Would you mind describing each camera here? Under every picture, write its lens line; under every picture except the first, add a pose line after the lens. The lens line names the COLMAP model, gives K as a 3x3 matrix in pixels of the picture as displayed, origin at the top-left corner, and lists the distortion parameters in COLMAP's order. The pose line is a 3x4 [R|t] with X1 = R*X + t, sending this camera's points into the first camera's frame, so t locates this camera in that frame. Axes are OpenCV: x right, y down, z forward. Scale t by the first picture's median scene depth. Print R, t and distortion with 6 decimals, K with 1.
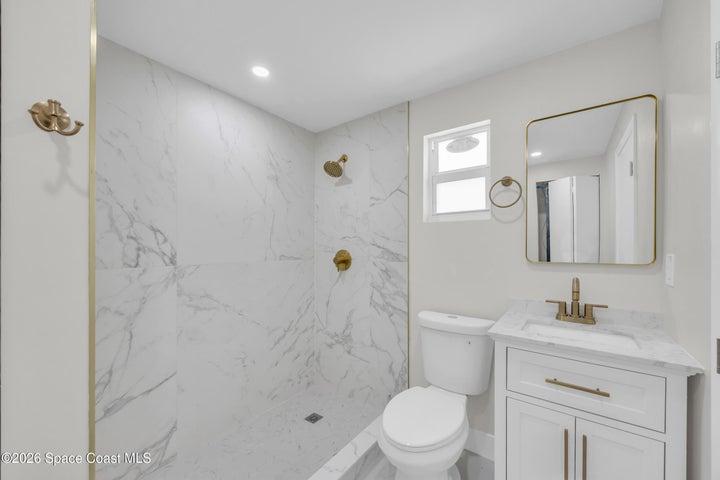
lens RADIAL K [[279.3, 0, 362.5], [0, 279.3, 247.4], [0, 0, 1]] dist [-0.000719, -0.000154]
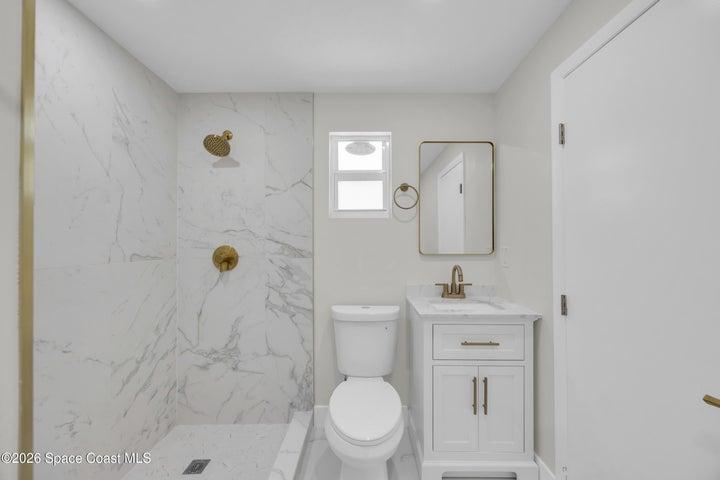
lens RADIAL K [[277.3, 0, 362.2], [0, 277.3, 241.3], [0, 0, 1]] dist [0.000103, -0.000064]
pose [[0.807794, 0.003680, 0.589454, -0.251190], [0.000545, 0.999975, -0.006990, 0.002116], [-0.589465, 0.005968, 0.807772, 0.115181]]
